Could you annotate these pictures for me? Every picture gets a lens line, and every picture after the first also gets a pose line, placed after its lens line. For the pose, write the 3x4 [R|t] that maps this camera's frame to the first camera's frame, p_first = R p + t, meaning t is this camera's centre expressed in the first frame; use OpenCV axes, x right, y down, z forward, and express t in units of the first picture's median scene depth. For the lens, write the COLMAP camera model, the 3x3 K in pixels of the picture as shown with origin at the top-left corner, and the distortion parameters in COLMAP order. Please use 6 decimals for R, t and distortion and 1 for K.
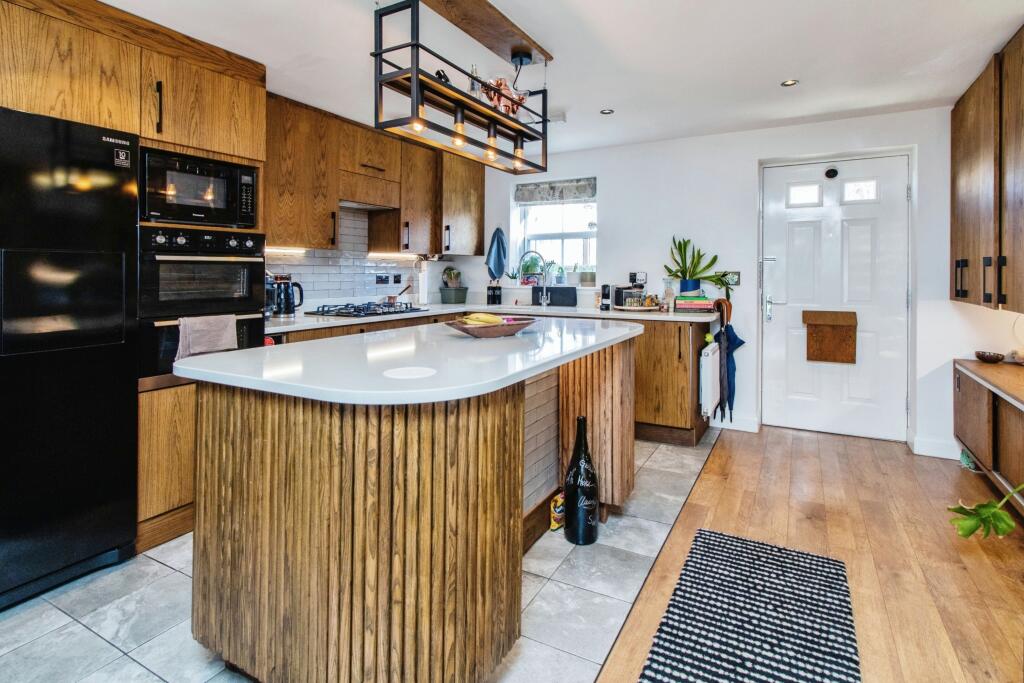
lens RADIAL K [[501.5, 0, 528.0], [0, 501.5, 258.8], [0, 0, 1]] dist [0.013124, -0.001836]
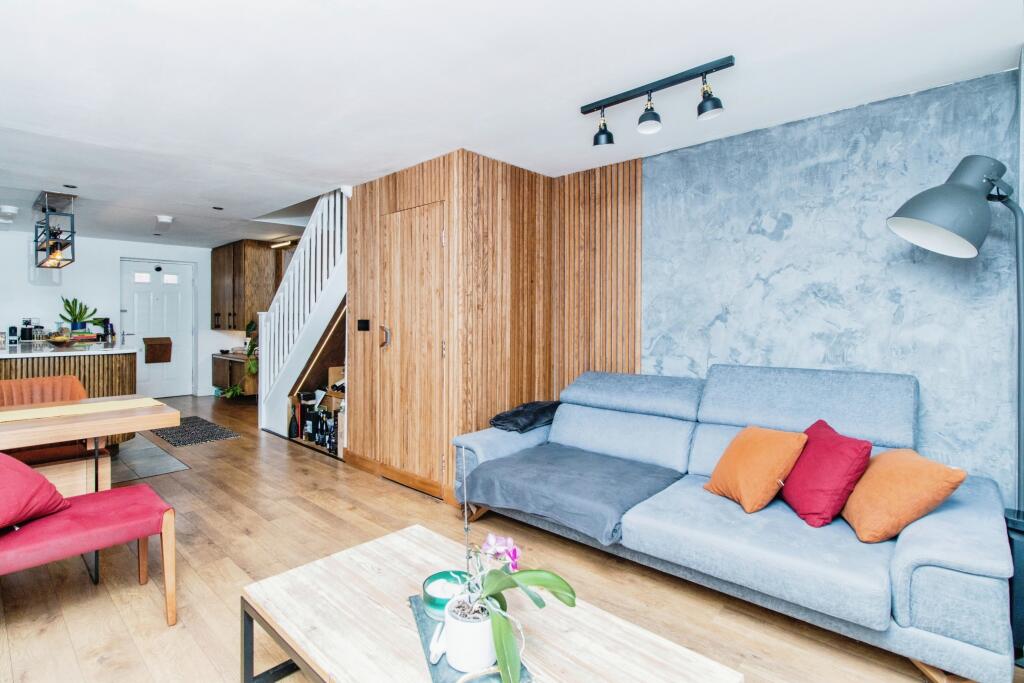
lens RADIAL K [[501.5, 0, 522.2], [0, 501.5, 346.7], [0, 0, 1]] dist [0.013124, -0.001836]
pose [[0.232143, -0.058167, 0.970941, -1.015525], [-0.026484, 0.997462, 0.066088, -0.030604], [-0.972321, -0.041056, 0.230013, -0.874941]]
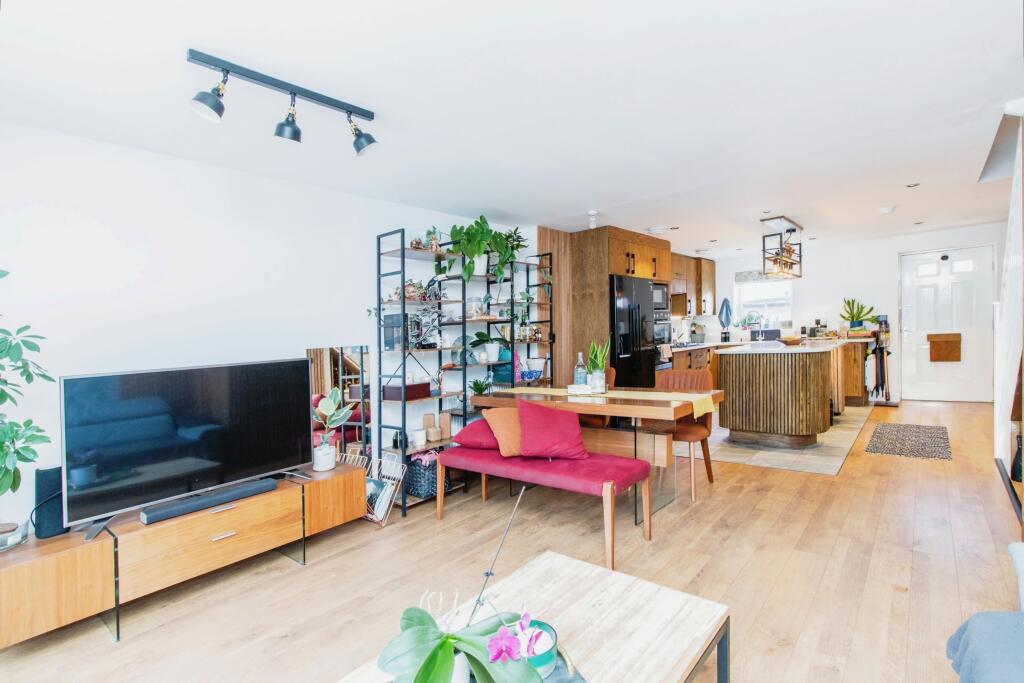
lens RADIAL K [[501.5, 0, 508.0], [0, 501.5, 349.5], [0, 0, 1]] dist [0.013124, -0.001836]
pose [[0.980153, -0.046656, -0.192677, -0.583280], [0.058719, 0.996624, 0.057378, -0.035740], [0.189349, -0.067553, 0.979583, -1.068698]]
